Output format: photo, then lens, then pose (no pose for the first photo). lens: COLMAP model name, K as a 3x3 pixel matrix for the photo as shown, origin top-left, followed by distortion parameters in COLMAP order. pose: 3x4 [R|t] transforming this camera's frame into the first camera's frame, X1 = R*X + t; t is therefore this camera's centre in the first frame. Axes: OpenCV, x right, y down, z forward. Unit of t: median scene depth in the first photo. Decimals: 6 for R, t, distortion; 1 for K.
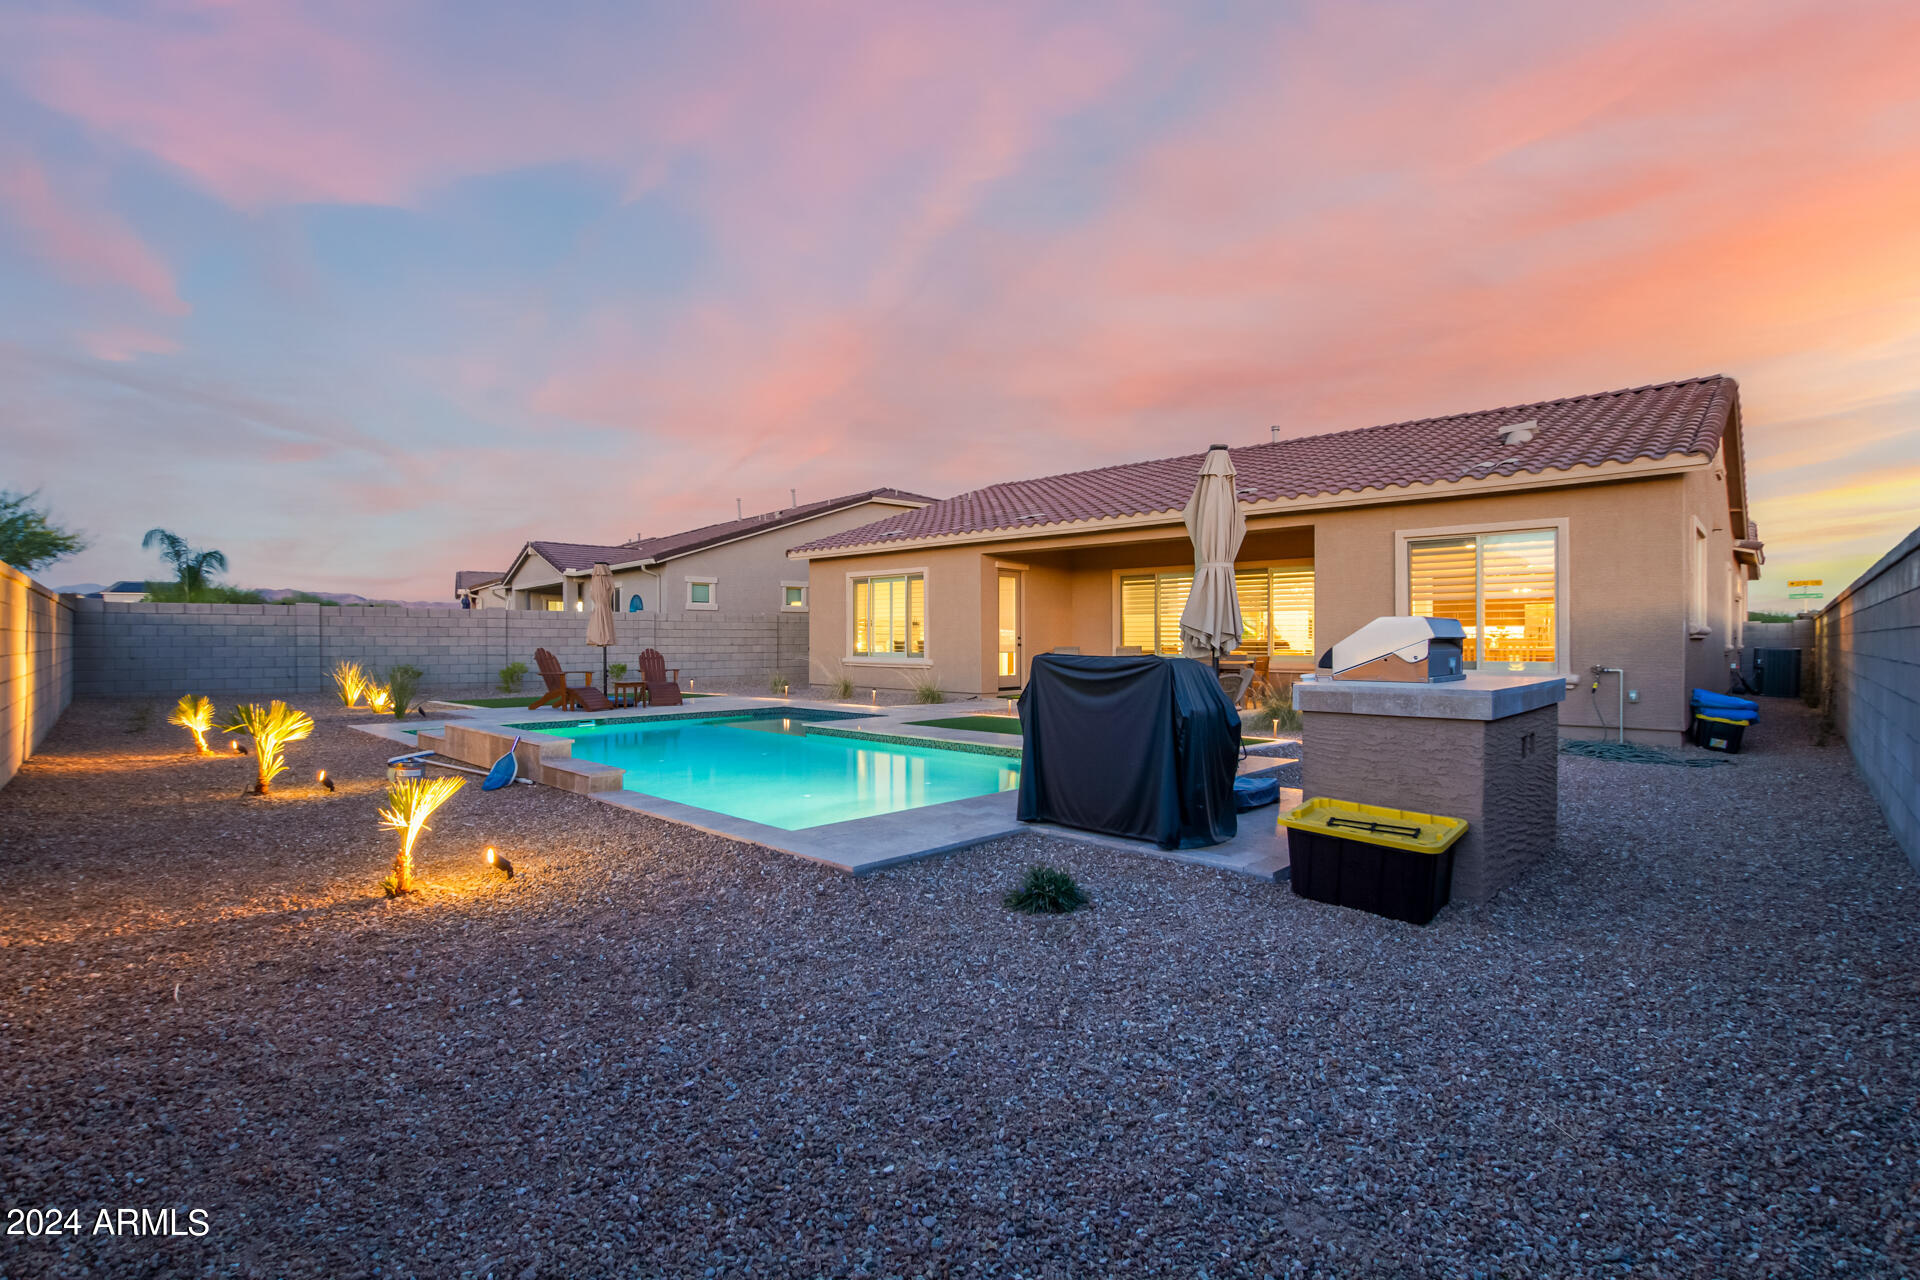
lens RADIAL K [[897.5, 0, 970.9], [0, 897.5, 640.1], [0, 0, 1]] dist [-0.034303, 0.000324]
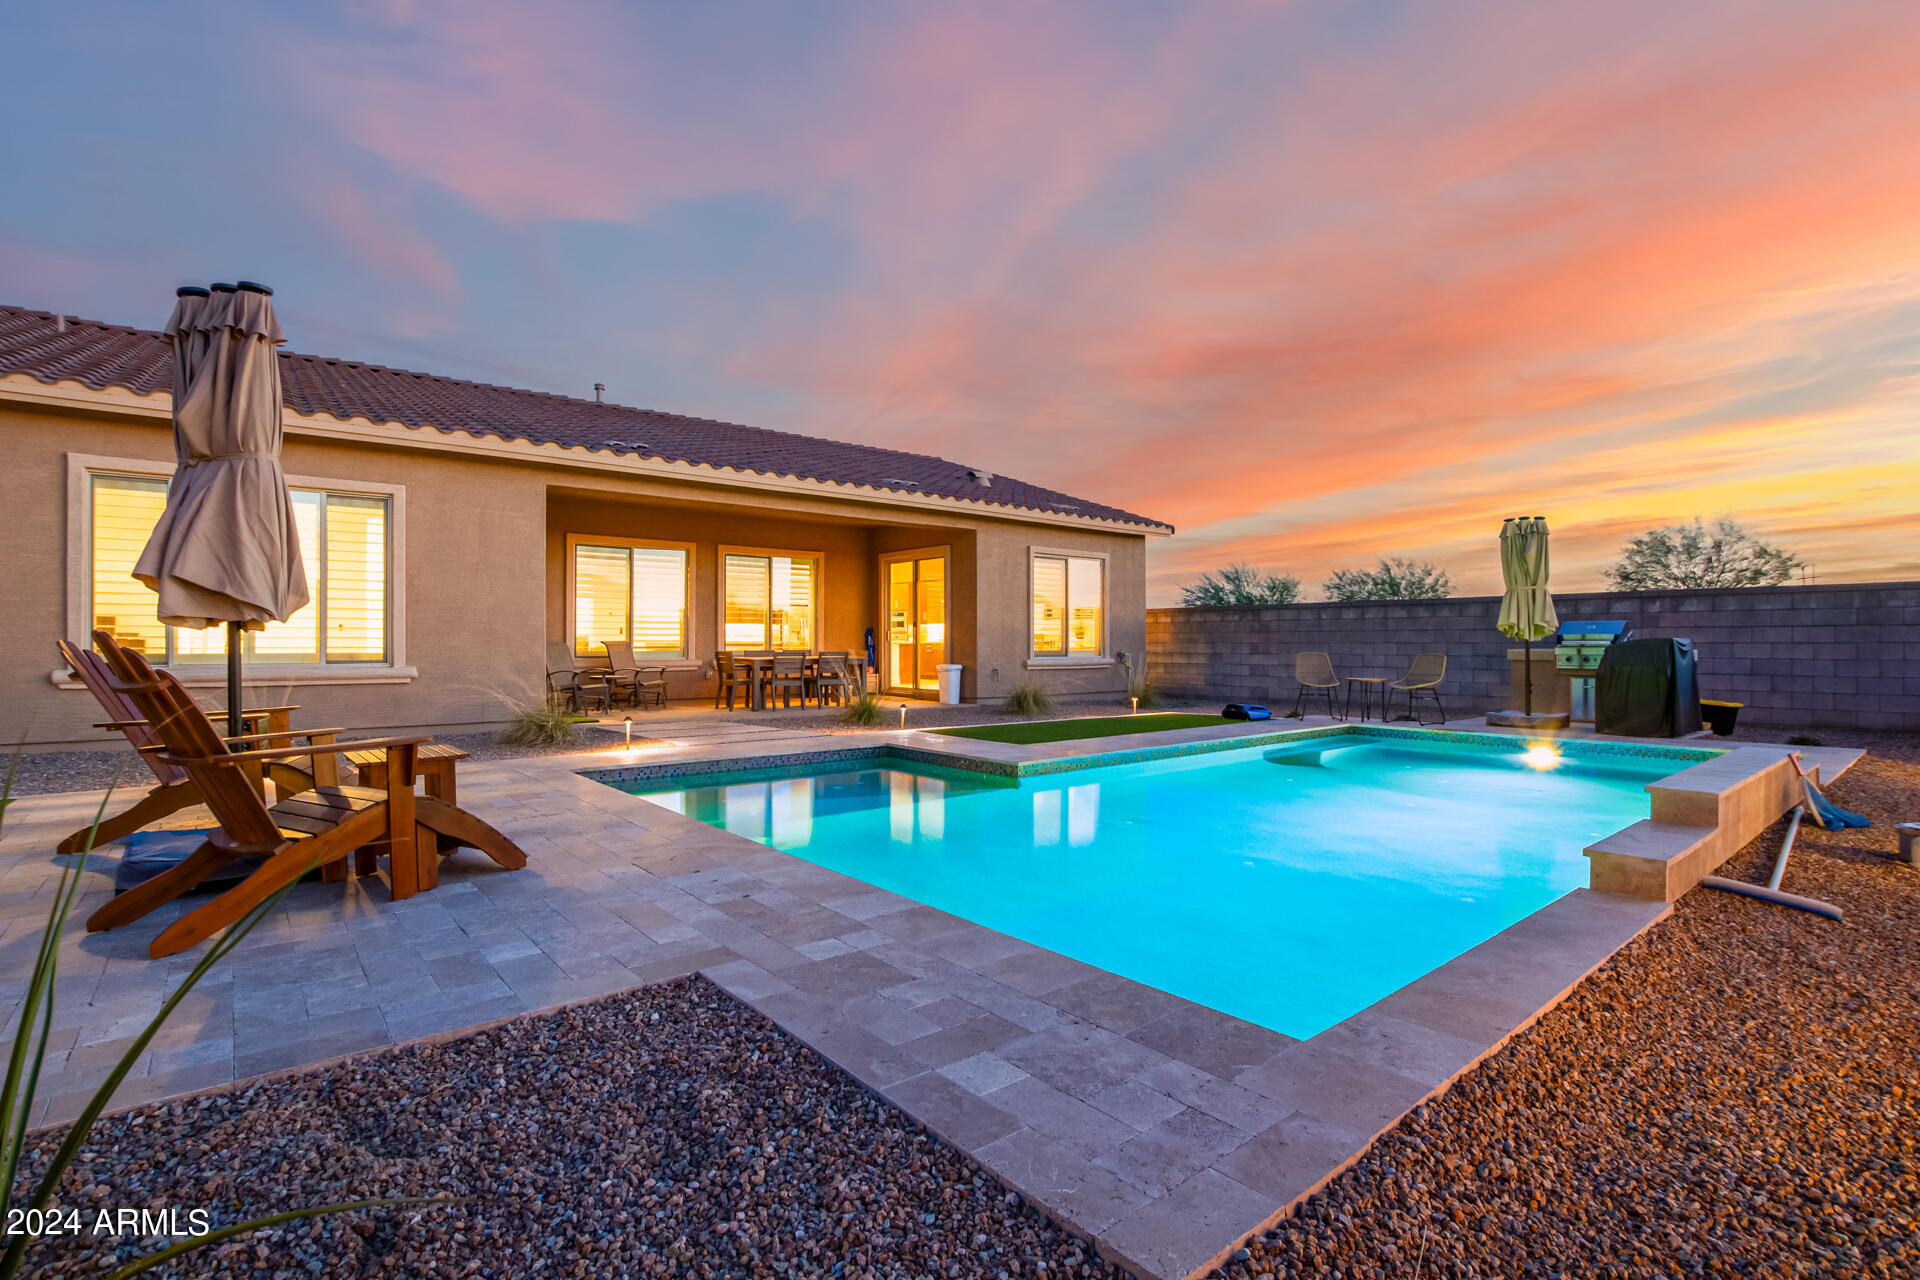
lens RADIAL K [[897.5, 0, 970.9], [0, 897.5, 640.1], [0, 0, 1]] dist [-0.034303, 0.000324]
pose [[0.125809, 0.000131, 0.992055, -0.490883], [-0.002755, 0.999996, 0.000217, 0.005569], [-0.992051, -0.002760, 0.125809, 0.595127]]
